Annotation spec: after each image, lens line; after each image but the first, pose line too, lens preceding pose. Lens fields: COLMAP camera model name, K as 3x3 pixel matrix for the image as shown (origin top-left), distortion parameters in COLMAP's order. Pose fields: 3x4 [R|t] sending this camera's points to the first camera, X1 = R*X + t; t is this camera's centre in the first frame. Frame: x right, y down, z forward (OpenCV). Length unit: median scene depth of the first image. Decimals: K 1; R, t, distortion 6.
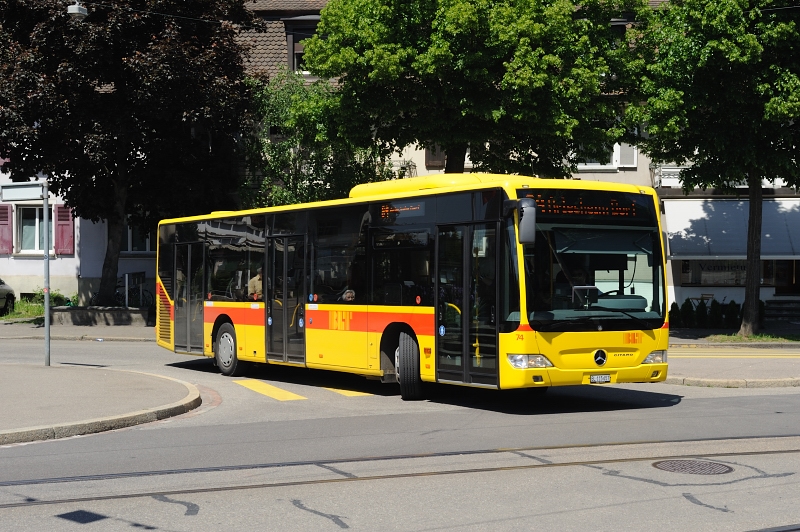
lens RADIAL K [[1375.4, 0, 400.0], [0, 1375.4, 266.0], [0, 0, 1]] dist [0.255289, 0.037415]
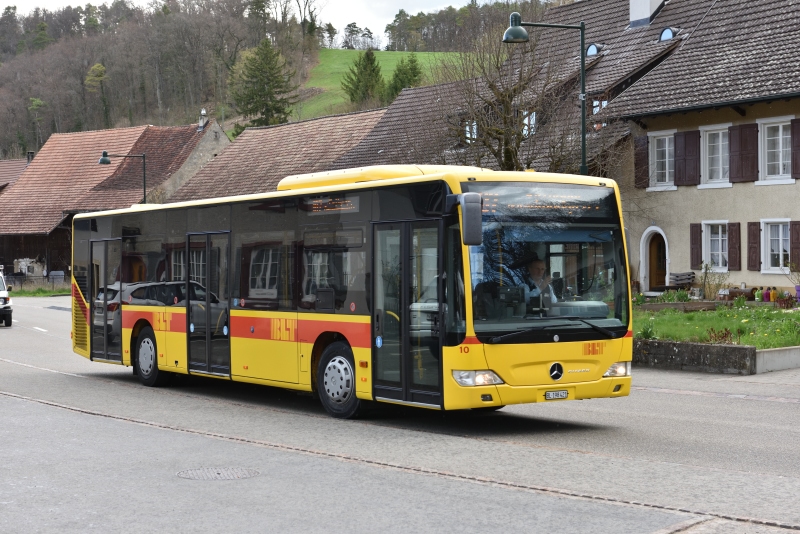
lens RADIAL K [[1375.4, 0, 400.0], [0, 1375.4, 267.0], [0, 0, 1]] dist [0.255289, 0.037415]
pose [[0.999503, -0.008363, 0.030407, 0.016796], [0.007972, 0.999884, 0.012973, -0.012303], [-0.030512, -0.012724, 0.999453, 0.111382]]
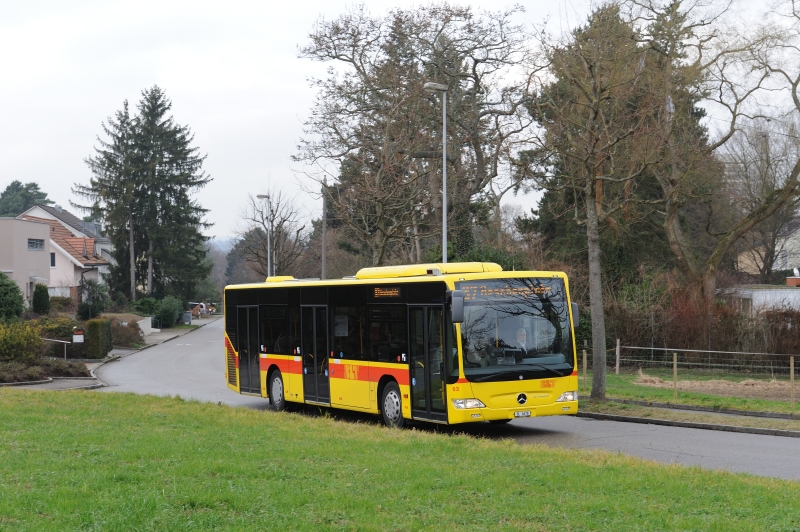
lens RADIAL K [[1637.5, 0, 412.7], [0, 1637.5, 266.2], [0, 0, 1]] dist [0.334760, 0.042754]
pose [[0.994784, -0.037267, -0.094956, 0.183369], [0.038346, 0.999219, 0.009561, -0.081540], [0.094525, -0.013152, 0.995436, -0.611805]]
